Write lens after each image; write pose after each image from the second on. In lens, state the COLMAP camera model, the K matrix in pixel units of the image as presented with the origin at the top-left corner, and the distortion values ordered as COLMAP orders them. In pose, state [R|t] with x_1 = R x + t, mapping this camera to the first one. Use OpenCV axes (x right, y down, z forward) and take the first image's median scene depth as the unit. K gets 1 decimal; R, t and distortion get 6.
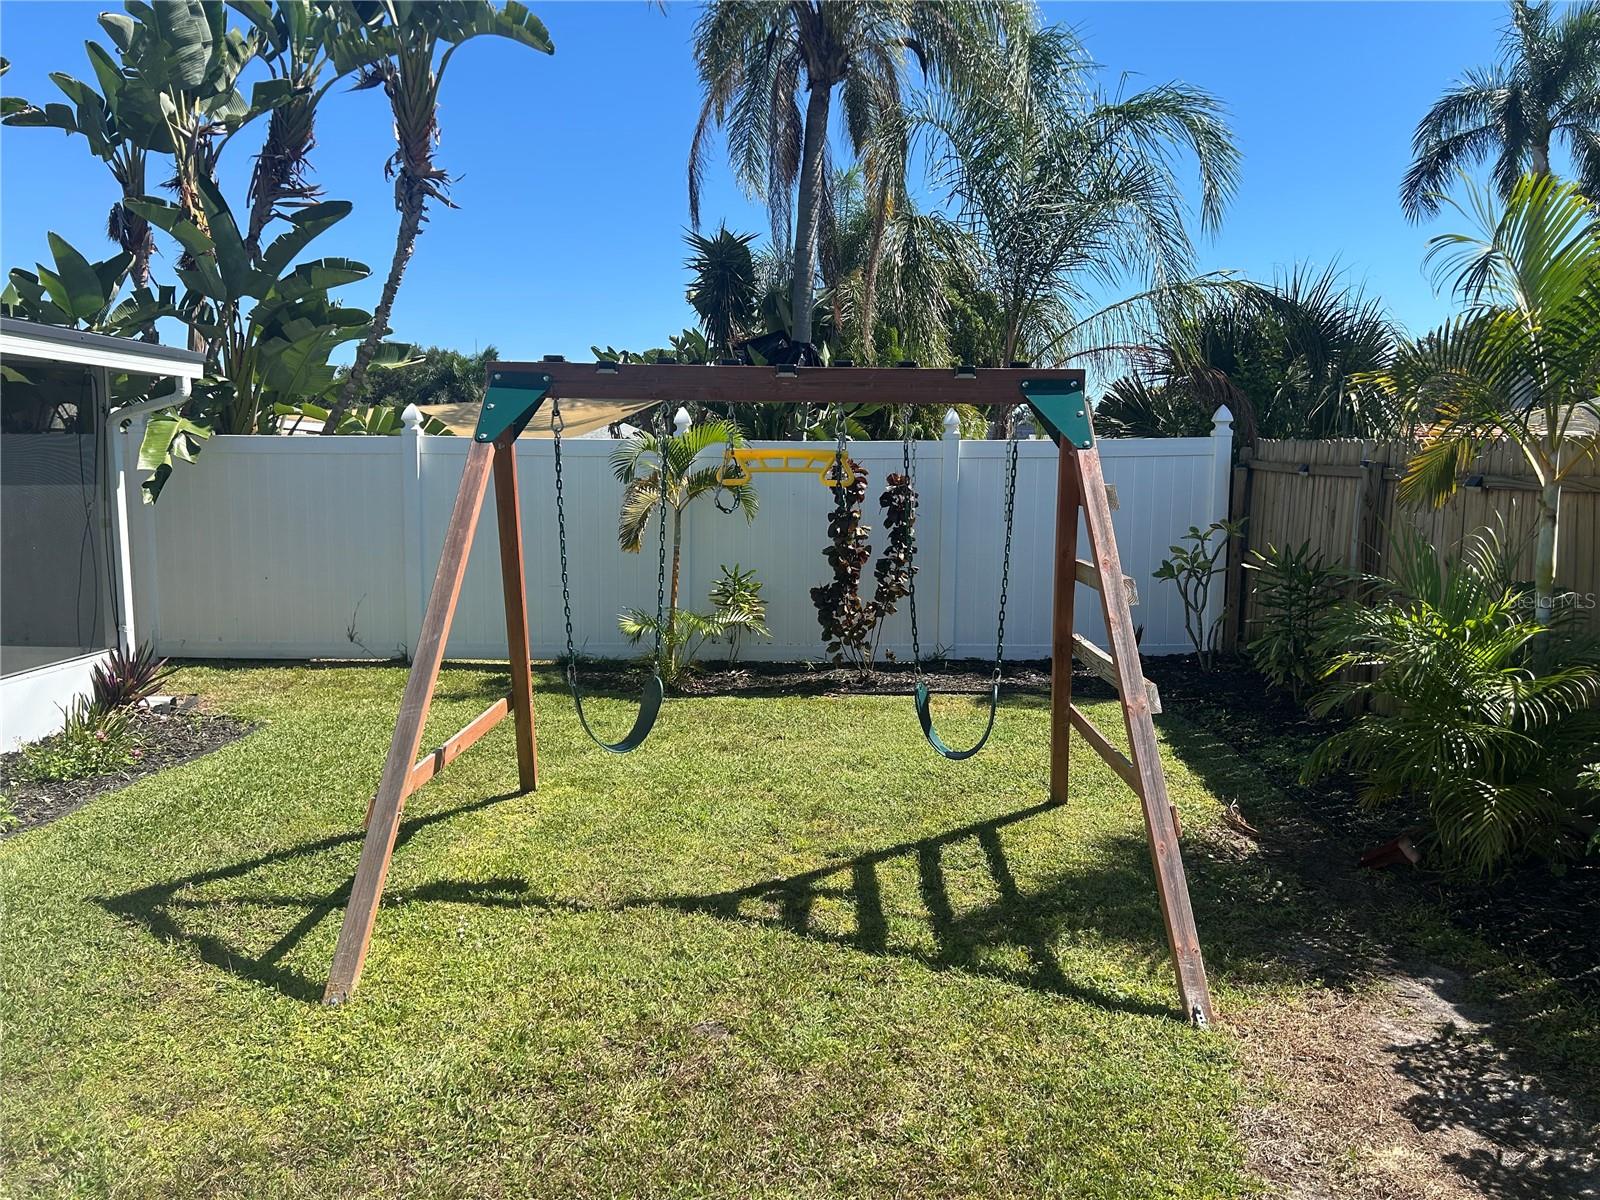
lens RADIAL K [[1179.5, 0, 800.0], [0, 1179.5, 600.0], [0, 0, 1]] dist [0.032998, -0.001612]
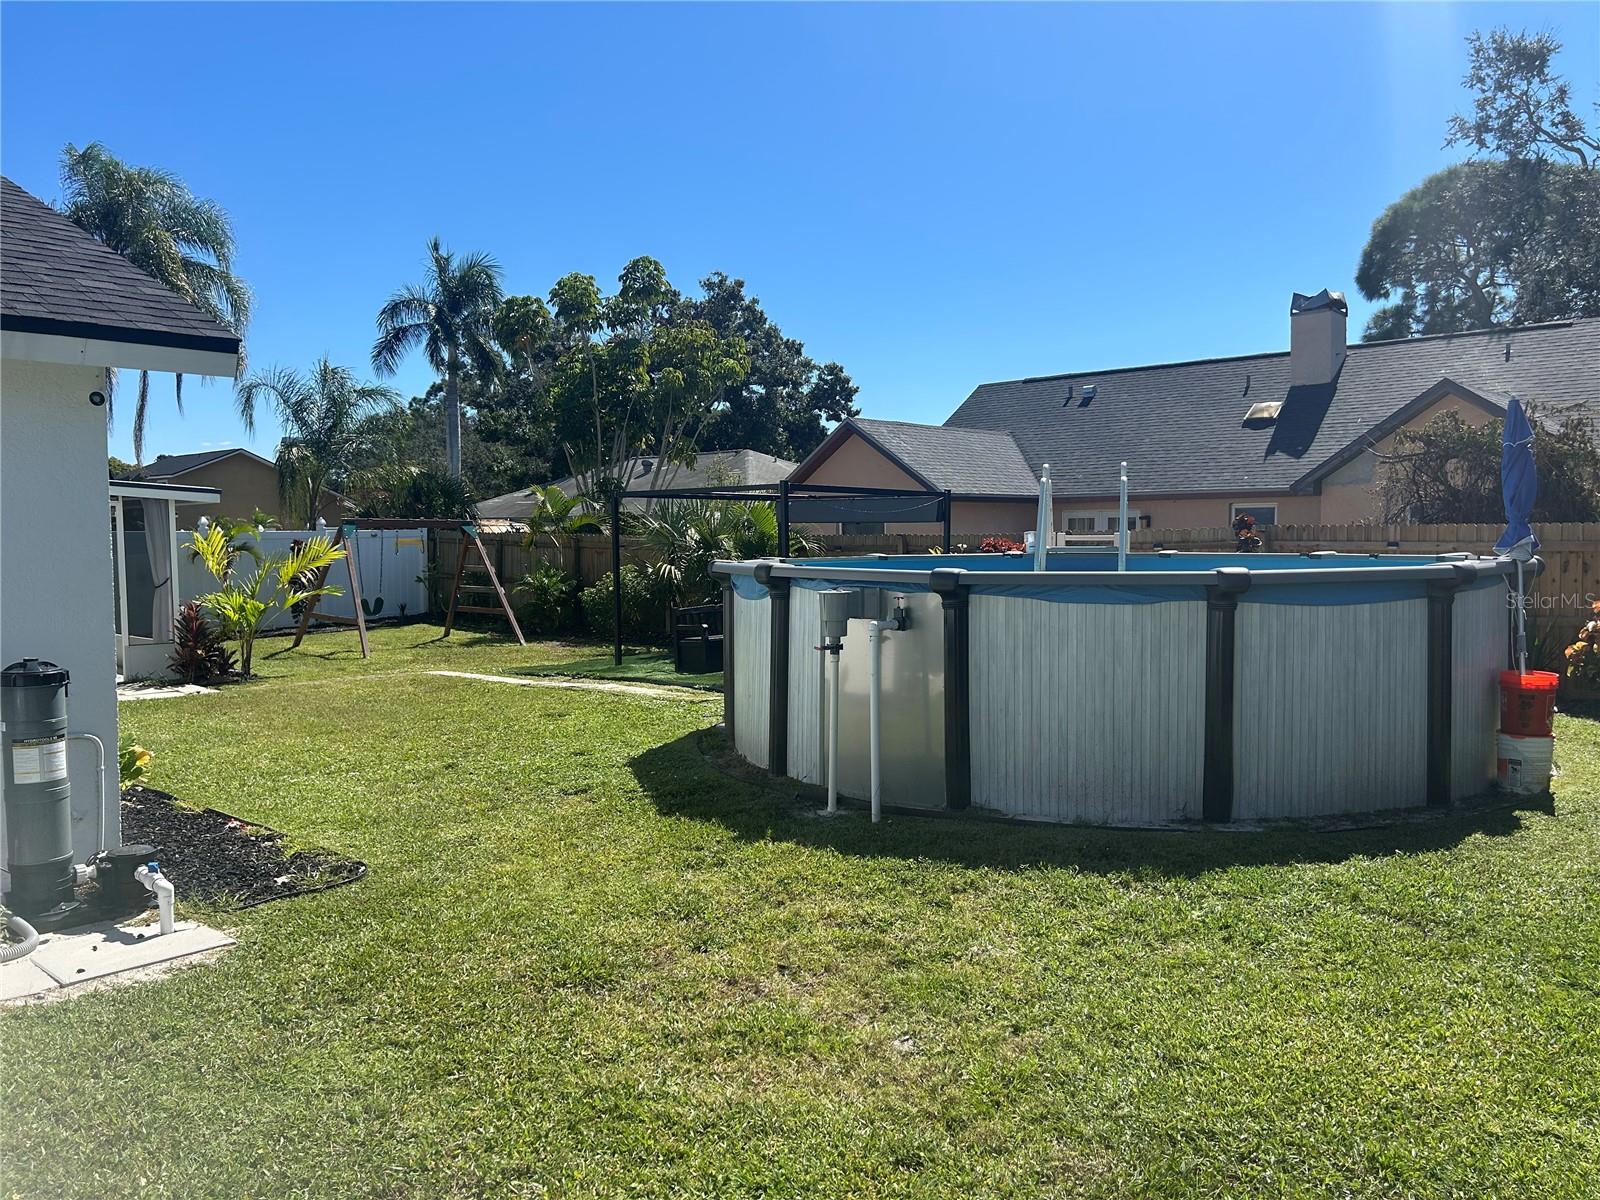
lens RADIAL K [[1179.5, 0, 800.0], [0, 1179.5, 600.0], [0, 0, 1]] dist [0.032998, -0.001612]
pose [[0.654557, -0.039865, 0.754961, -0.251676], [0.091922, 0.995396, -0.027137, 0.032385], [-0.750404, 0.087160, 0.655208, -0.297604]]
